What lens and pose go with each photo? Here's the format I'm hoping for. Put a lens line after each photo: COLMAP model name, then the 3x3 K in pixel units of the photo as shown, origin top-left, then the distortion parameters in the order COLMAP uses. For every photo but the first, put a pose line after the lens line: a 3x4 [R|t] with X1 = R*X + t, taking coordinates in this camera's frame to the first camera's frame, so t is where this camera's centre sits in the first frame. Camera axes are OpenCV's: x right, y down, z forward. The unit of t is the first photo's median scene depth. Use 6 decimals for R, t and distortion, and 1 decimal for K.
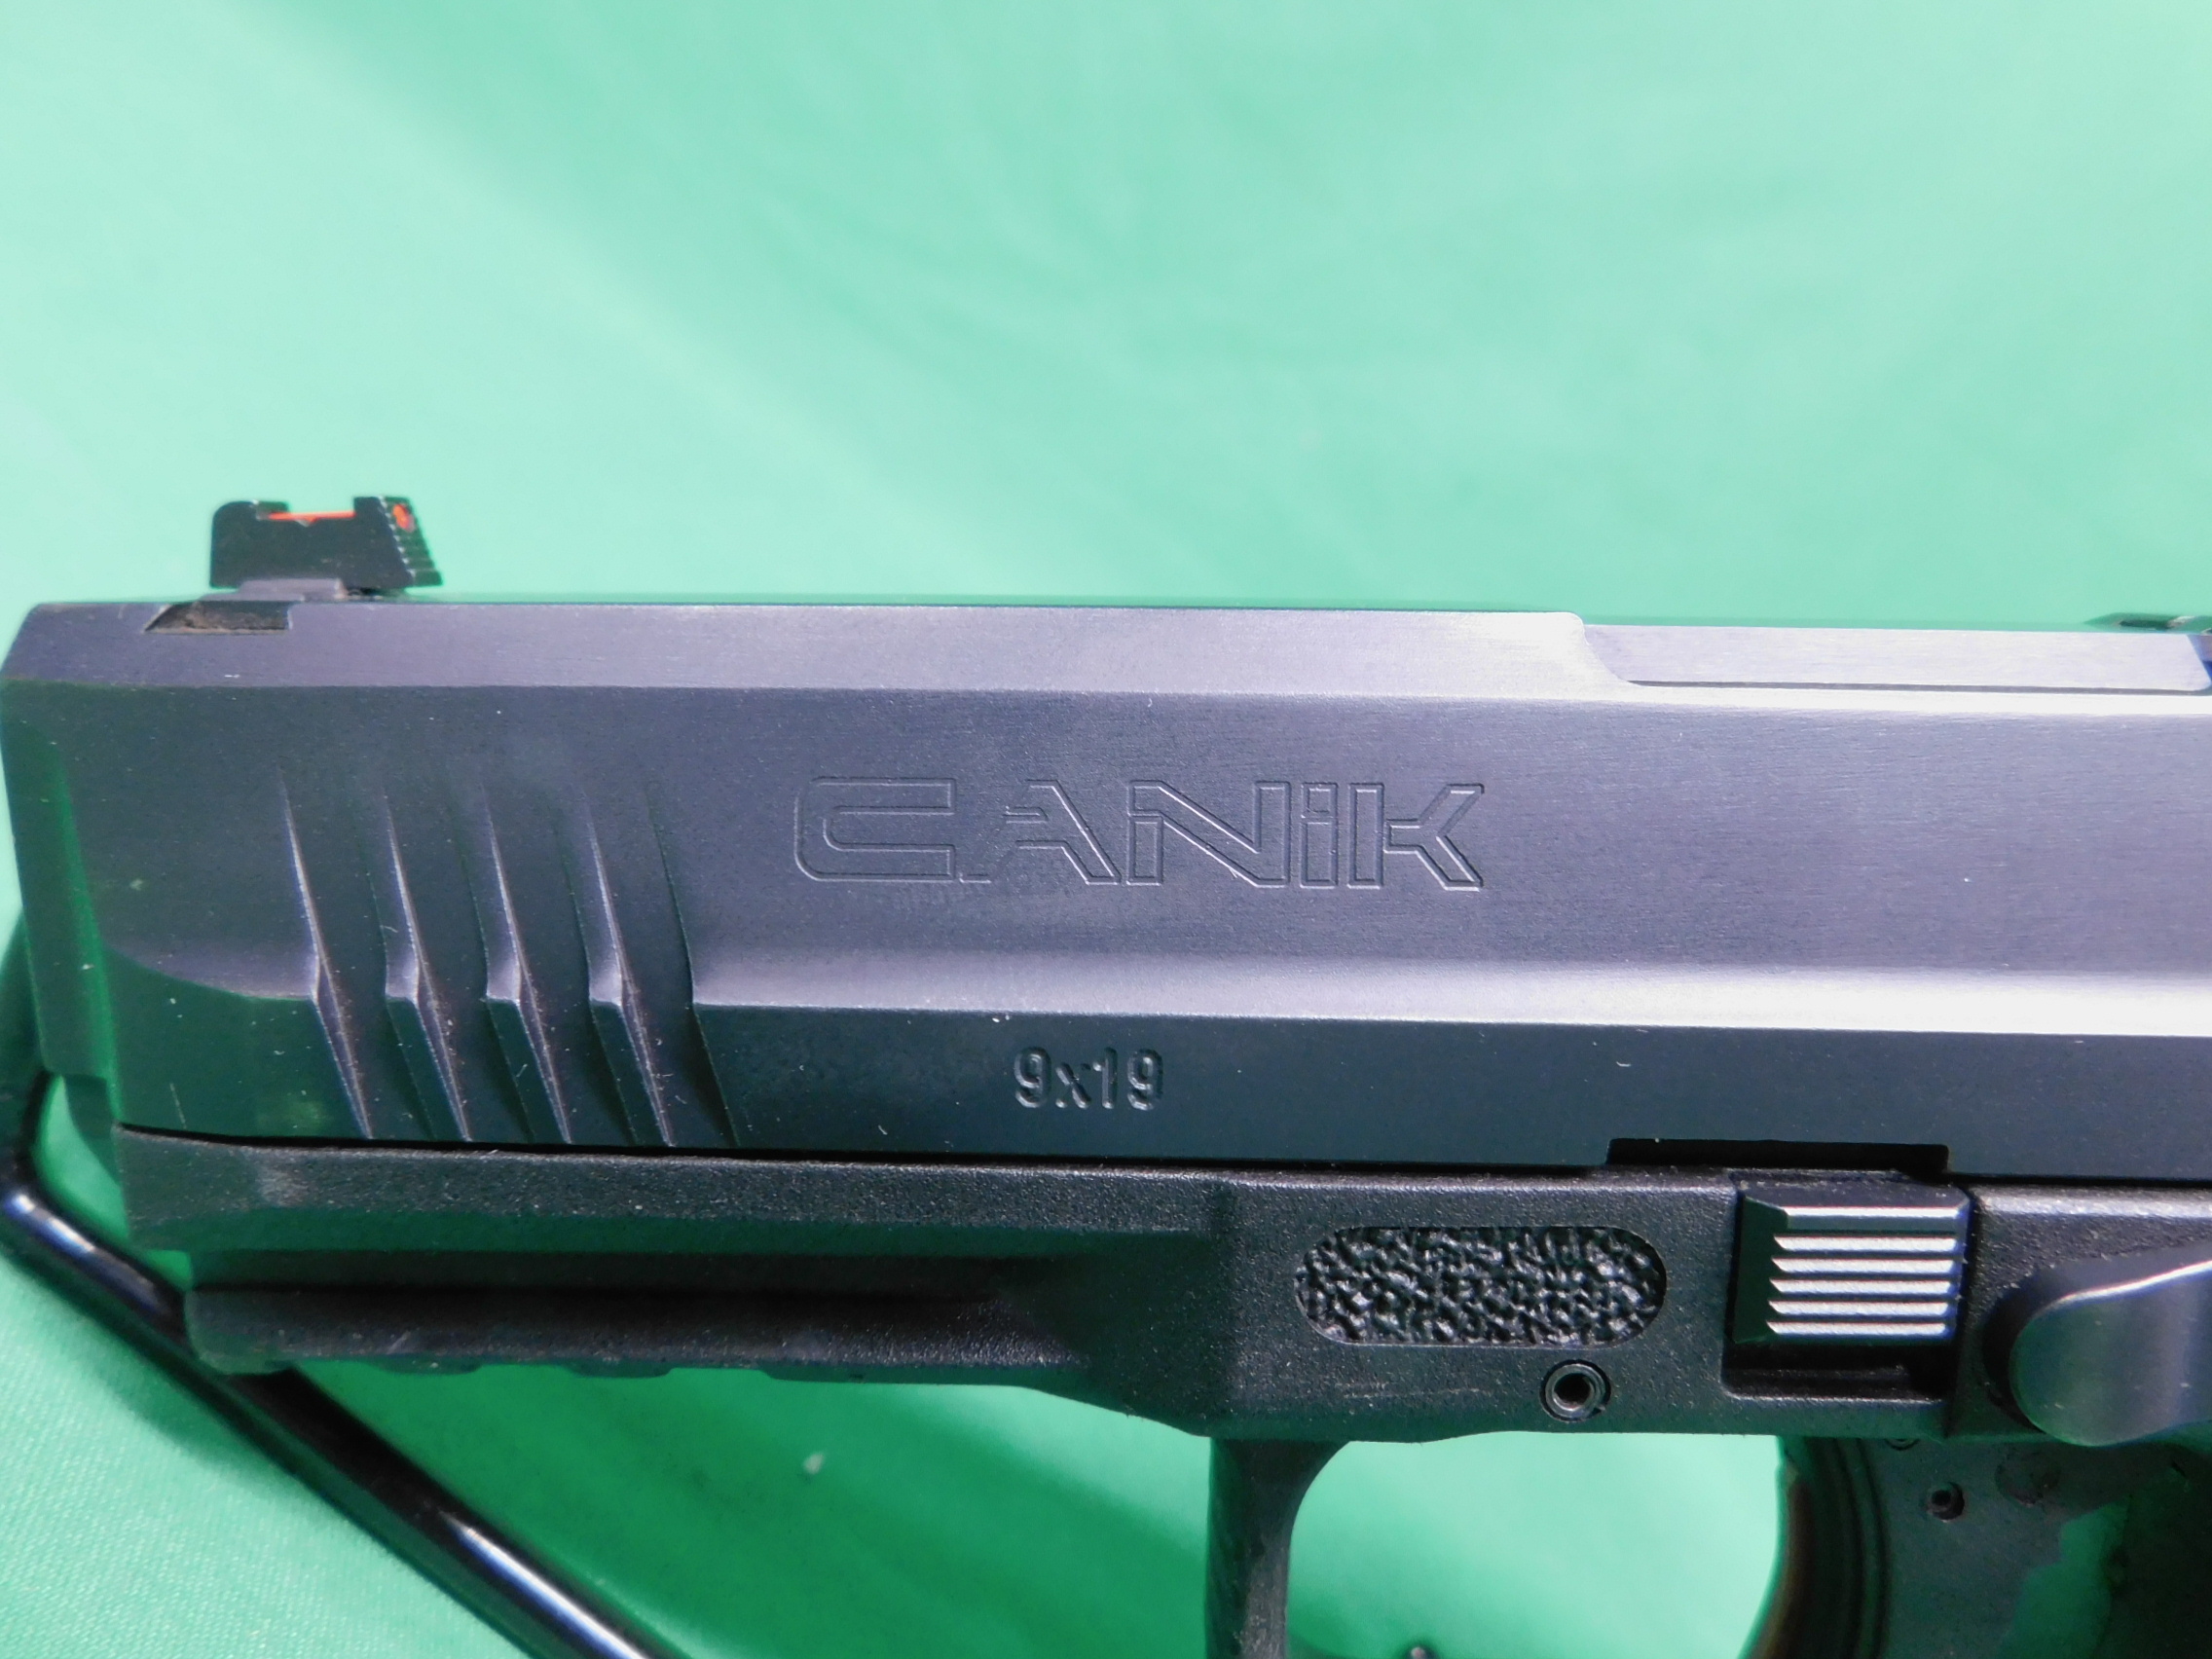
lens RADIAL K [[1330.1, 0, 1106.0], [0, 1330.1, 829.5], [0, 0, 1]] dist [0.003501, 0.000488]
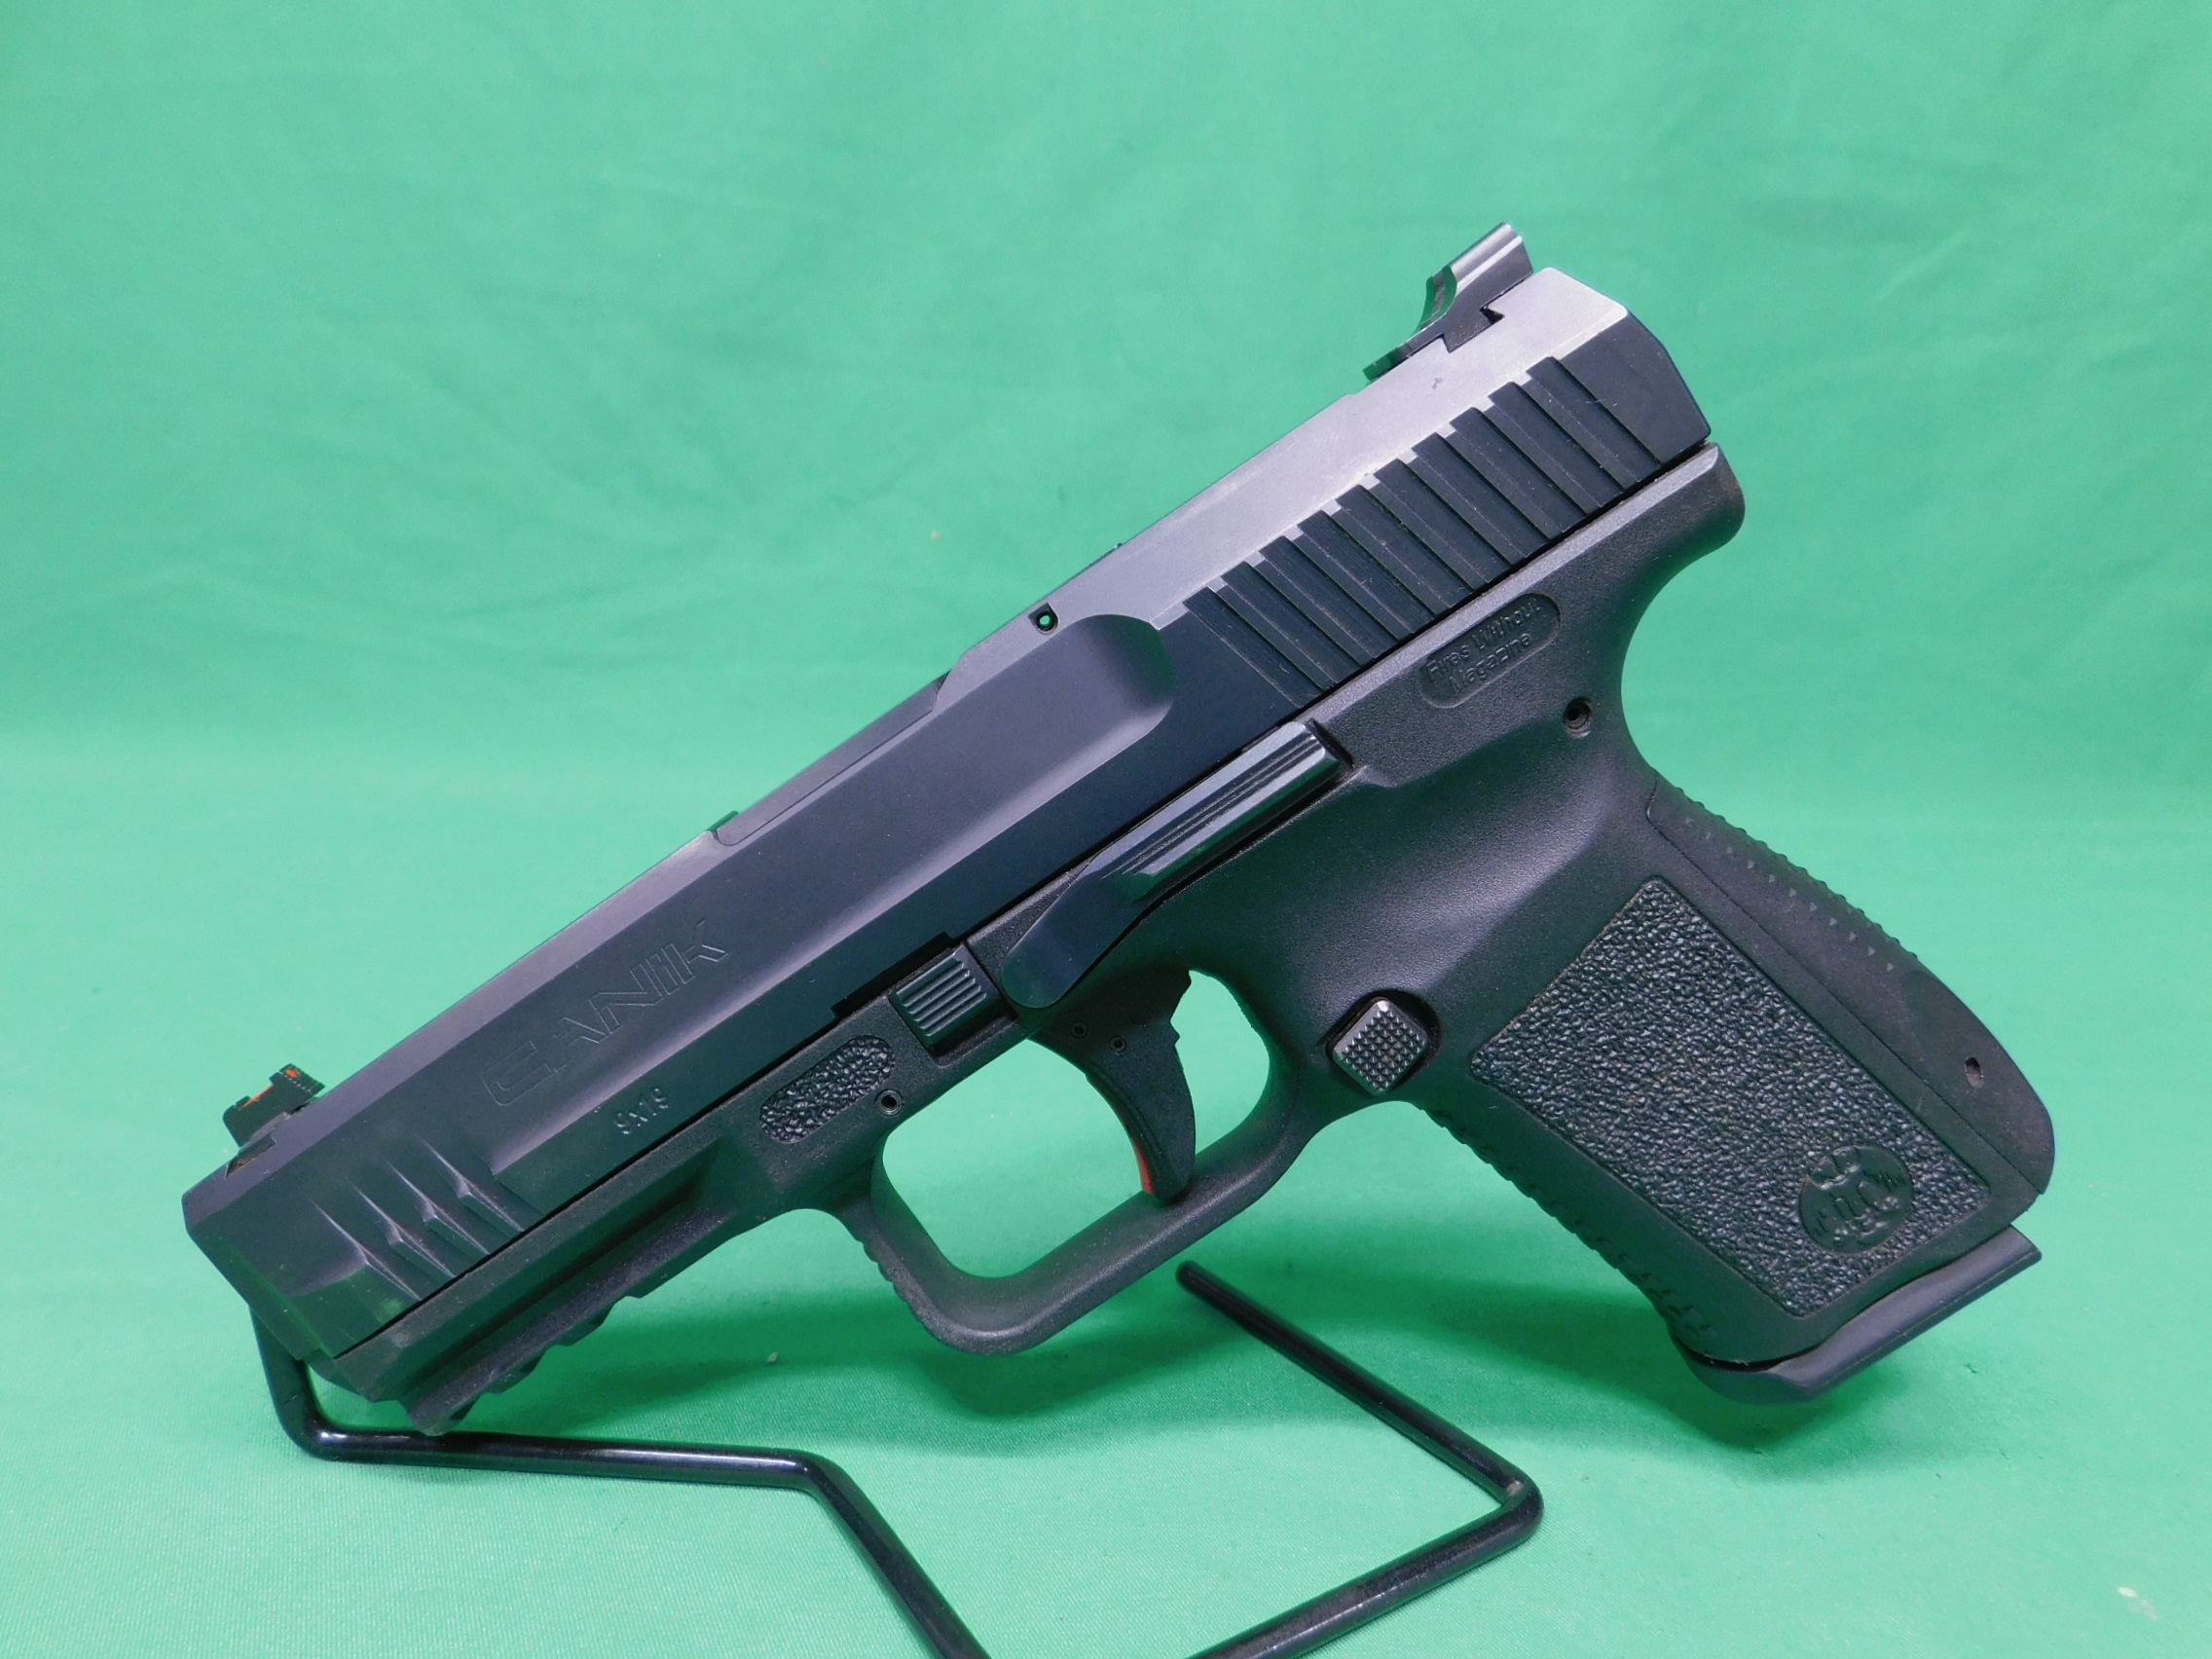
lens RADIAL K [[1460.2, 0, 1106.0], [0, 1460.2, 829.5], [0, 0, 1]] dist [-0.000454, 0.090984]
pose [[0.817575, -0.571604, -0.069565, 1.110052], [0.570441, 0.820480, -0.037548, 0.338849], [0.078540, -0.008985, 0.996870, -1.517565]]
